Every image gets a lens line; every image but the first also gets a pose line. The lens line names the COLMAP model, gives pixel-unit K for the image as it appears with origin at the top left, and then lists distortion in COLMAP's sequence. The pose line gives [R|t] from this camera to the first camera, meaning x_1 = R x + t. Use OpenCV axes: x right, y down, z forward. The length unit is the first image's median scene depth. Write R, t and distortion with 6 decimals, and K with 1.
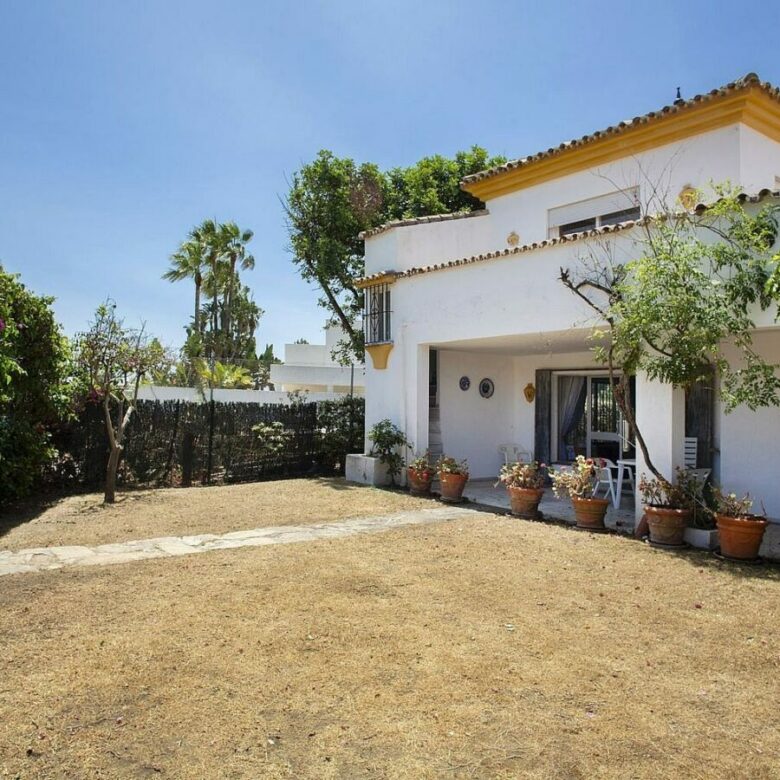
lens RADIAL K [[699.0, 0, 427.8], [0, 699.0, 339.0], [0, 0, 1]] dist [-0.047261, 0.008027]
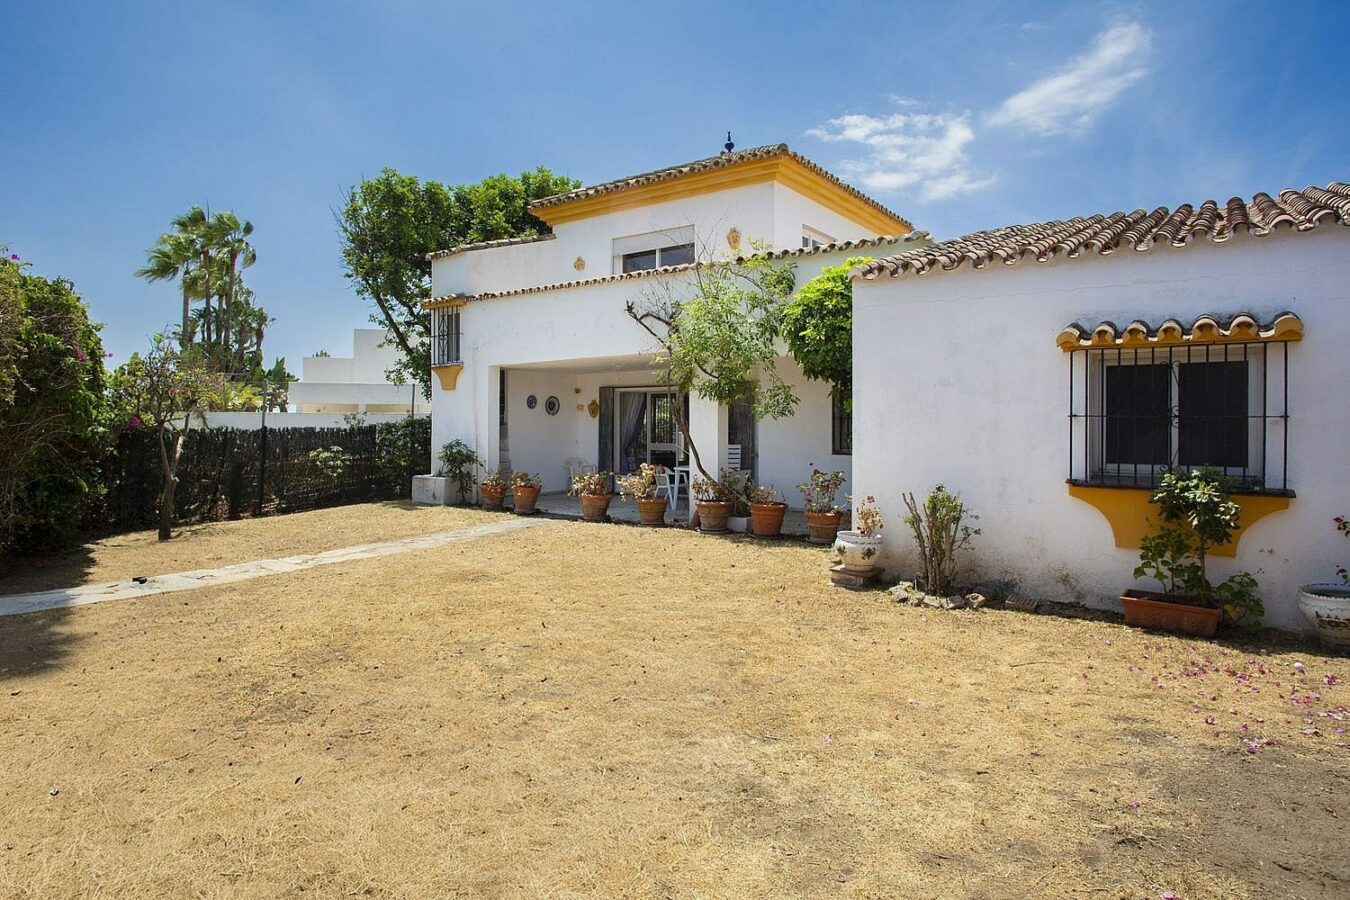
lens RADIAL K [[766.6, 0, 718.8], [0, 766.6, 309.2], [0, 0, 1]] dist [-0.001417, 0.000259]
pose [[0.947299, 0.014674, 0.320015, -0.058763], [0.000223, 0.998920, -0.046466, -0.024276], [-0.320352, 0.044089, 0.946272, -0.205072]]
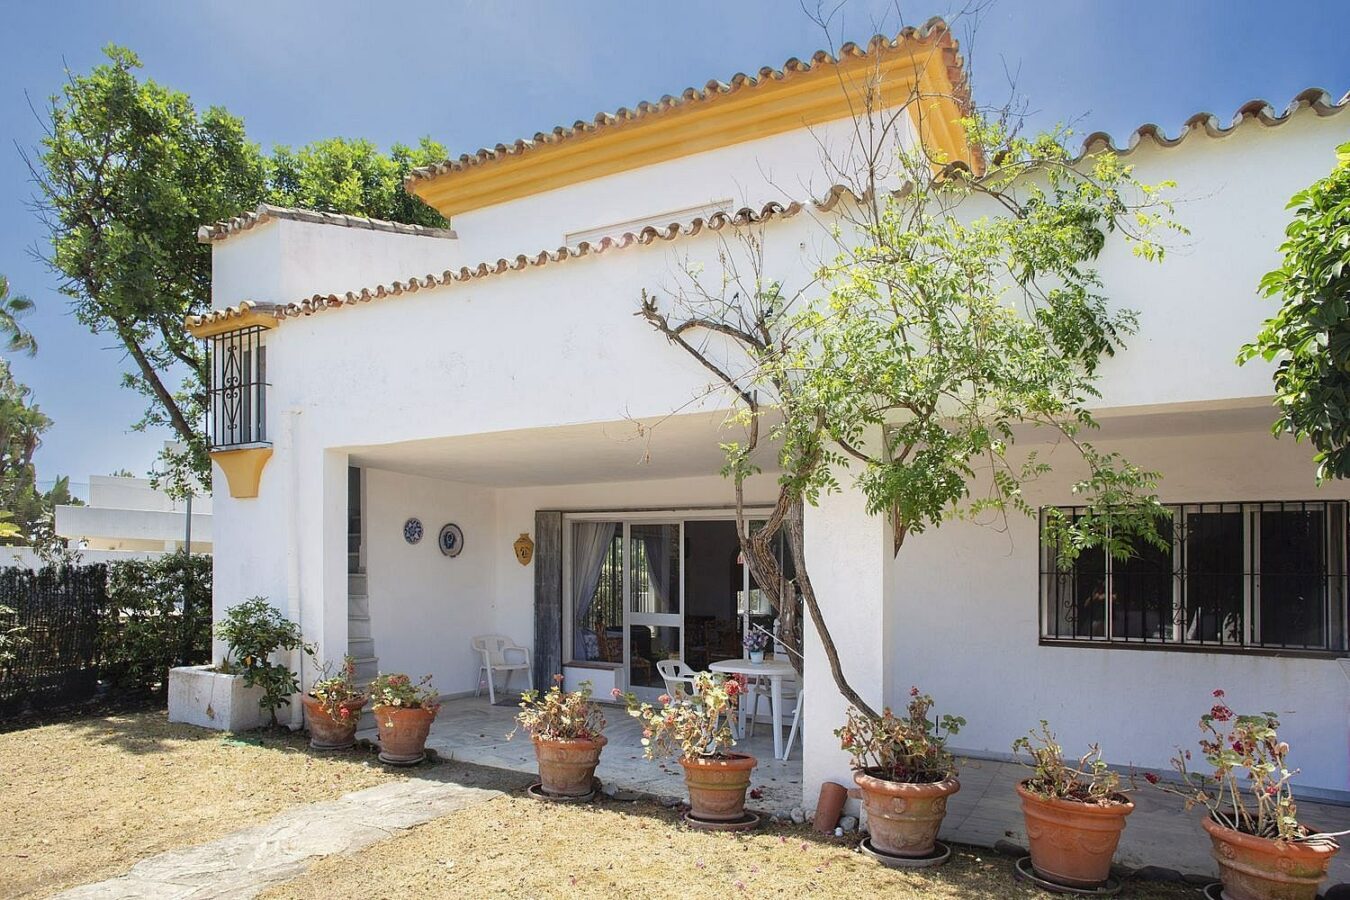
lens RADIAL K [[812.3, 0, 670.5], [0, 812.3, 572.4], [0, 0, 1]] dist [-0.031312, 0.000822]
pose [[0.920267, -0.001780, 0.391287, -0.013491], [-0.034906, 0.995629, 0.086624, 0.038277], [-0.389731, -0.093375, 0.916183, 0.368322]]
